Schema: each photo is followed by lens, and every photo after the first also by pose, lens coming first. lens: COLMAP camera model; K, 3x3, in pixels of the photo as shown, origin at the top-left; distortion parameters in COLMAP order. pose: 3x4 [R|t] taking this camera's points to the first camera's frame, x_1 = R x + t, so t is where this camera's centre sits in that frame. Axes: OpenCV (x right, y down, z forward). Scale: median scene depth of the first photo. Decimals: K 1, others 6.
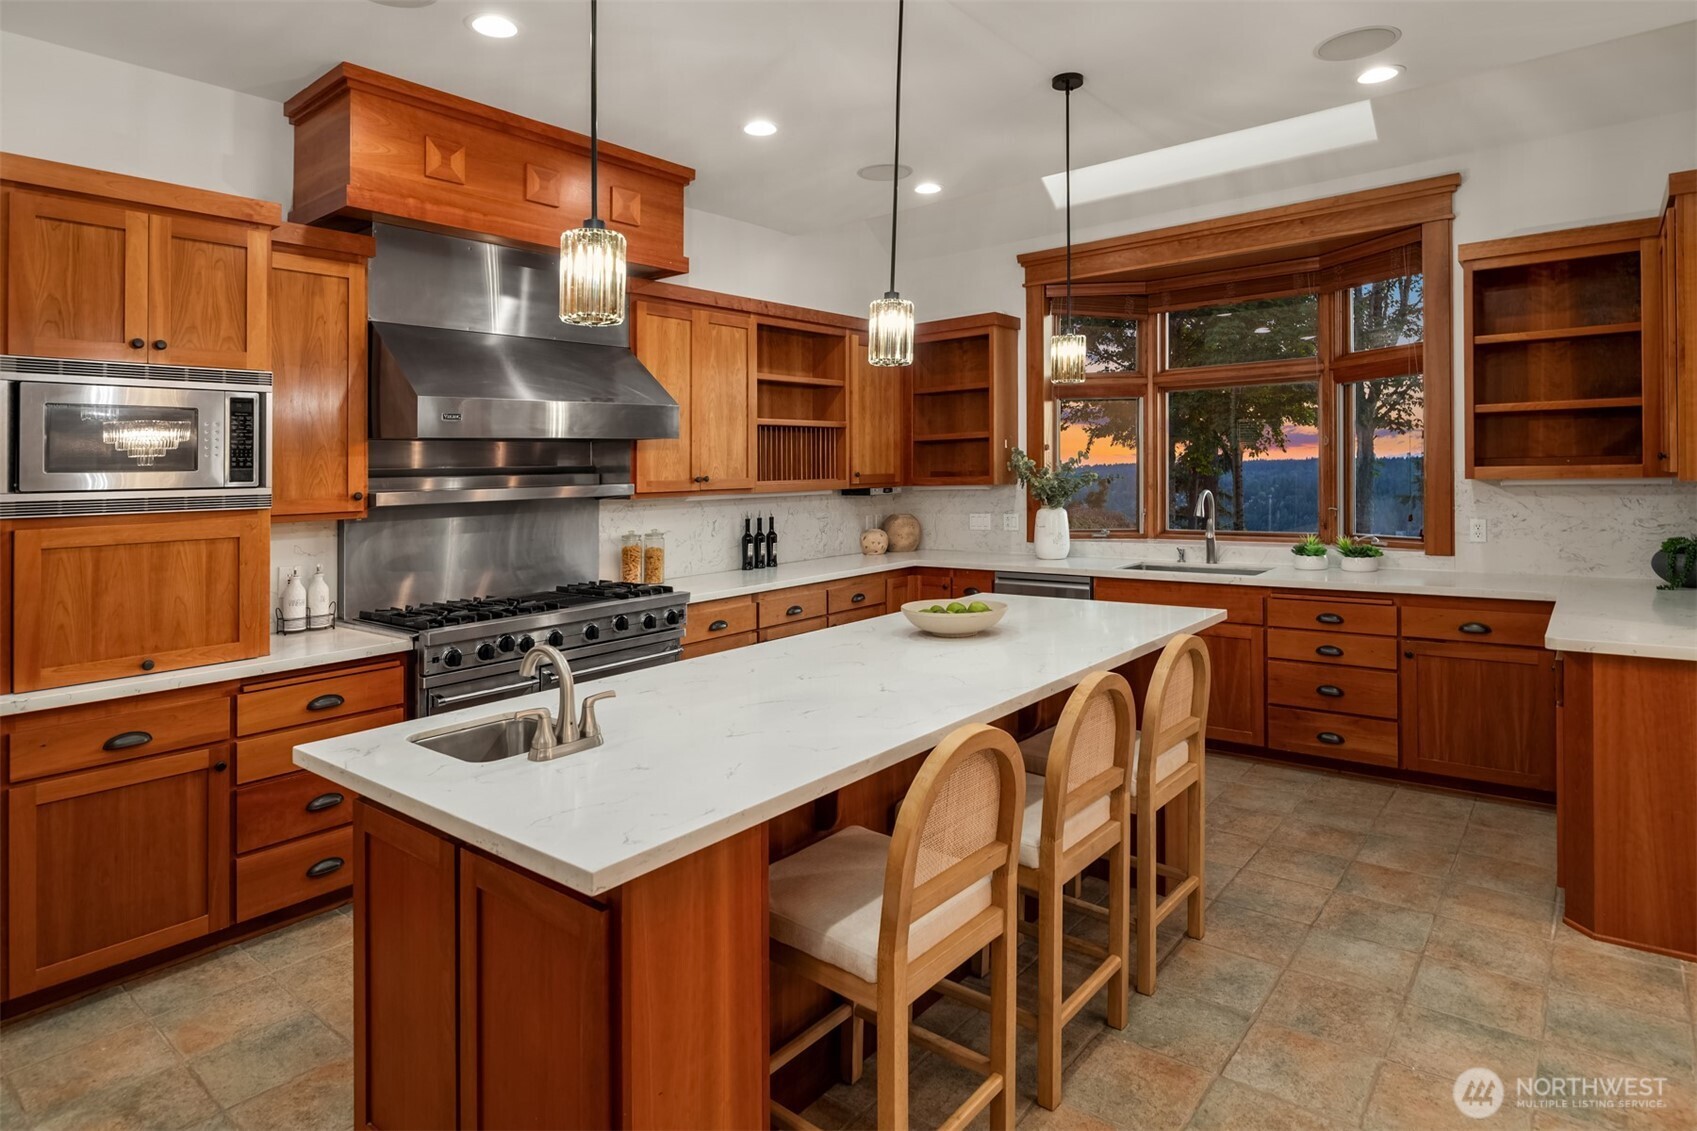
lens RADIAL K [[917.8, 0, 859.1], [0, 917.8, 457.8], [0, 0, 1]] dist [-0.003384, -0.002669]
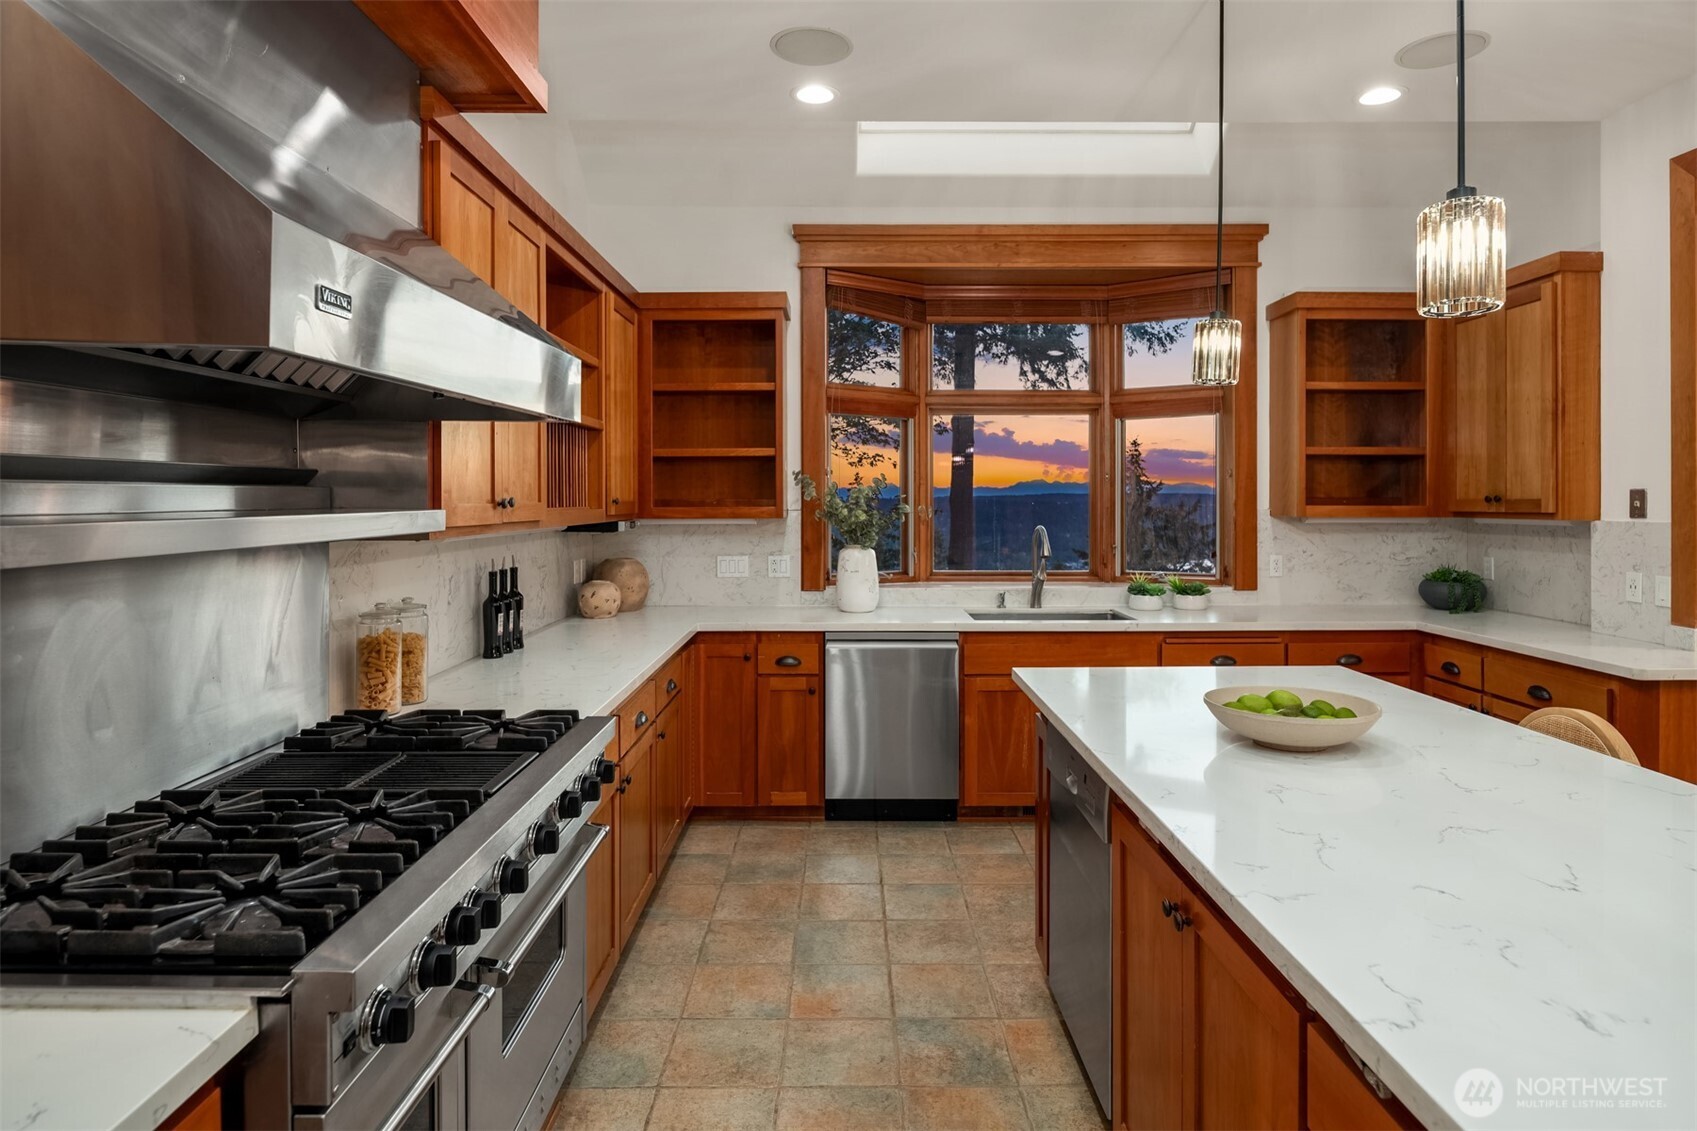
lens RADIAL K [[934.7, 0, 841.2], [0, 934.7, 503.0], [0, 0, 1]] dist [-0.006811, -0.003501]
pose [[0.773850, 0.019543, 0.633067, -0.397519], [-0.026227, 0.999655, 0.001200, 0.018566], [-0.632826, -0.017532, 0.774096, 0.478652]]
